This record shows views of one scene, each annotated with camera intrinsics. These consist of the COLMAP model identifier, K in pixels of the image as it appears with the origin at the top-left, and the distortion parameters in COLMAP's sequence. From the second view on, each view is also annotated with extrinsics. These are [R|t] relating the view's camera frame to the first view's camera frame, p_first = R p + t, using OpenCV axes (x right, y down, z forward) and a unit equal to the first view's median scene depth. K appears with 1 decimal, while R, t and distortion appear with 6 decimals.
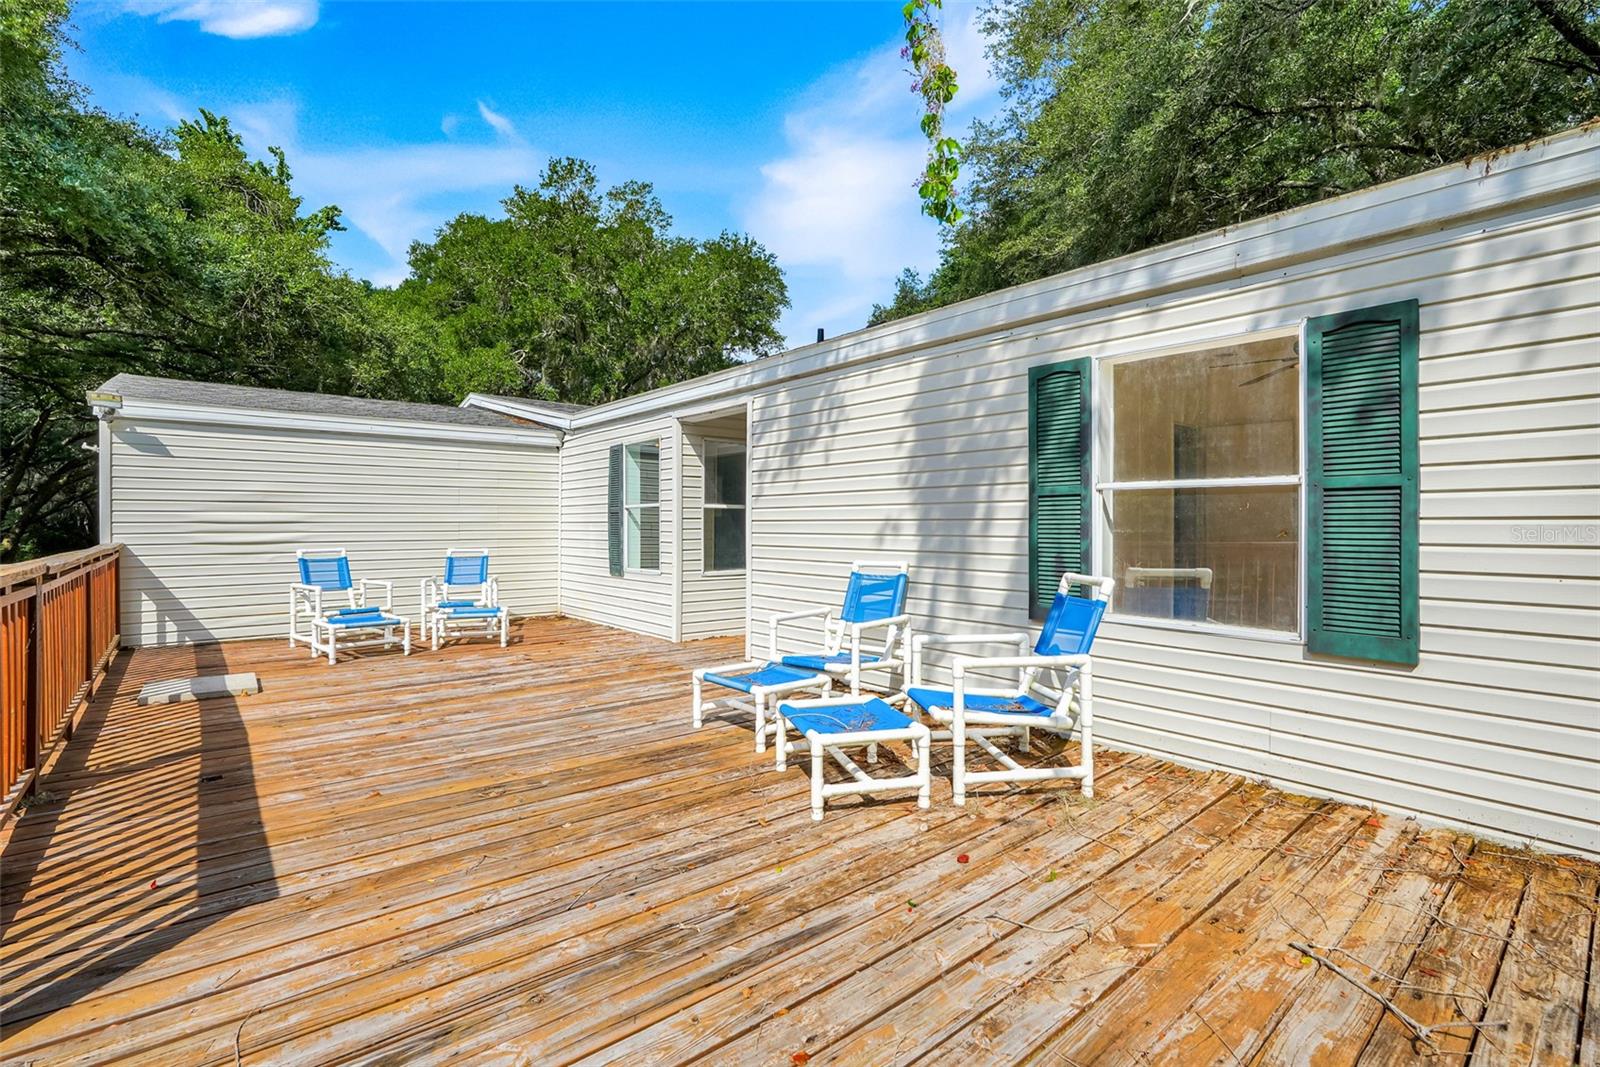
lens RADIAL K [[725.5, 0, 801.2], [0, 725.5, 533.5], [0, 0, 1]] dist [0.000195, 0.000162]
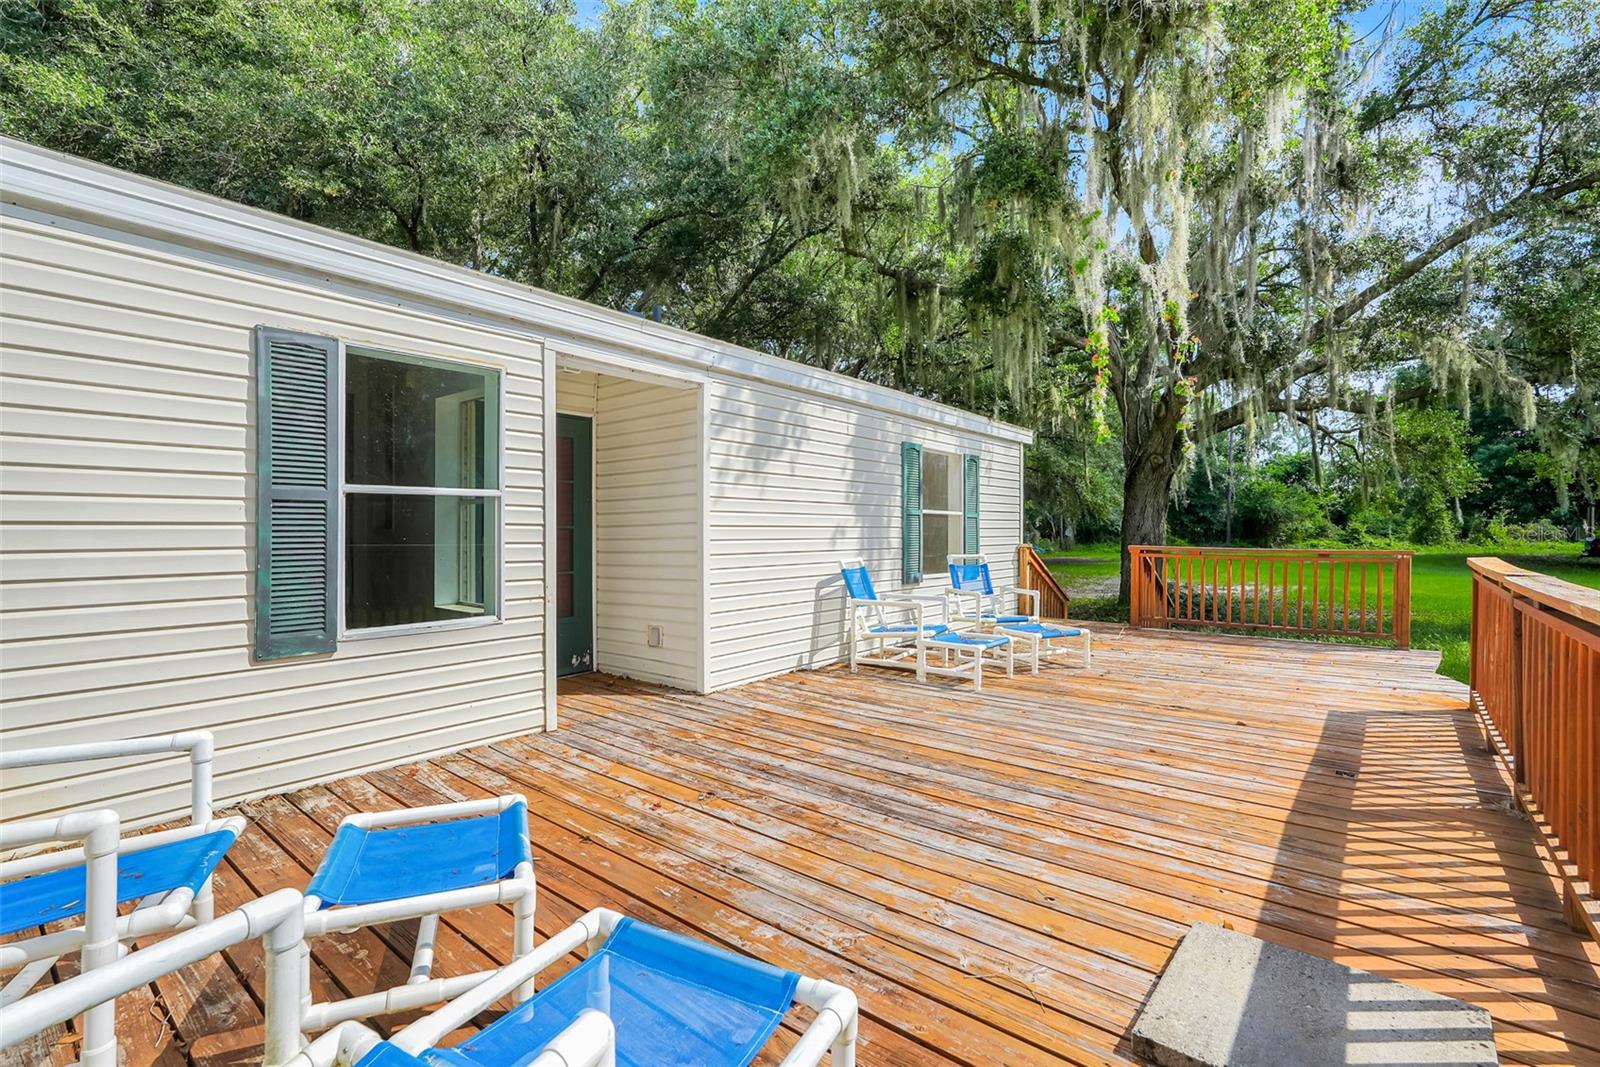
lens RADIAL K [[725.5, 0, 800.5], [0, 725.5, 531.9], [0, 0, 1]] dist [0.000195, 0.000162]
pose [[-0.176967, 0.000695, 0.984217, -1.040530], [0.011898, 0.999928, 0.001433, -0.011728], [-0.984145, 0.011964, -0.176963, 1.186089]]
